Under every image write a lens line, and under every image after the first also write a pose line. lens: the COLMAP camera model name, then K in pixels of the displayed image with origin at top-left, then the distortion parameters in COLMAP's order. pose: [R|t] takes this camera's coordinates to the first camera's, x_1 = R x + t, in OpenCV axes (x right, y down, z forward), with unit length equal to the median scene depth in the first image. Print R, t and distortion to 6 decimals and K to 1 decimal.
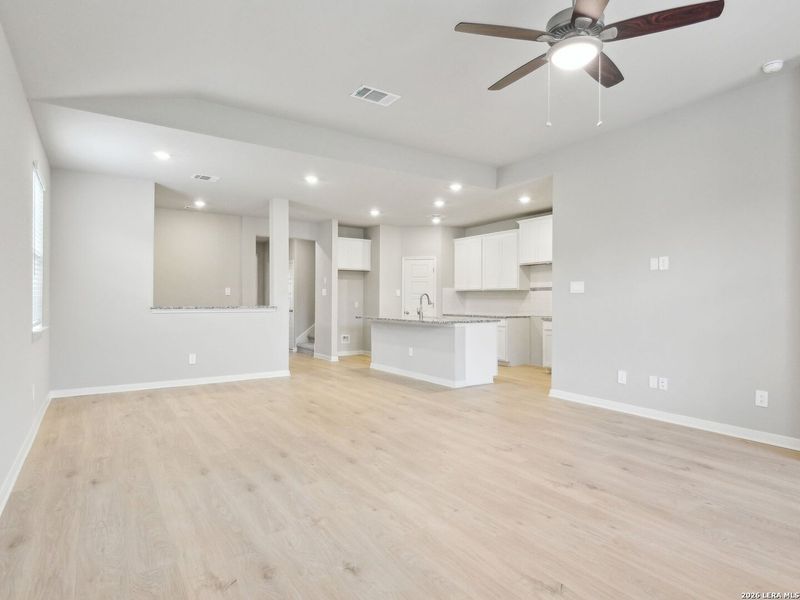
lens RADIAL K [[449.8, 0, 398.8], [0, 449.8, 296.2], [0, 0, 1]] dist [0.003920, -0.000292]
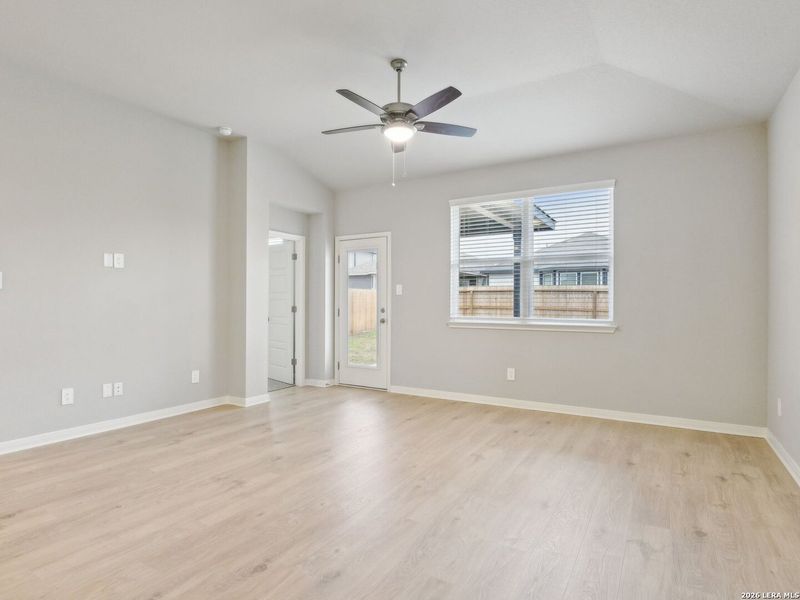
lens RADIAL K [[431.8, 0, 400.9], [0, 431.8, 298.8], [0, 0, 1]] dist [-0.013630, -0.001579]
pose [[-0.417703, 0.000398, 0.908584, -0.294776], [-0.012594, 0.999901, -0.006228, 0.002807], [-0.908496, -0.014045, -0.417657, 0.524239]]
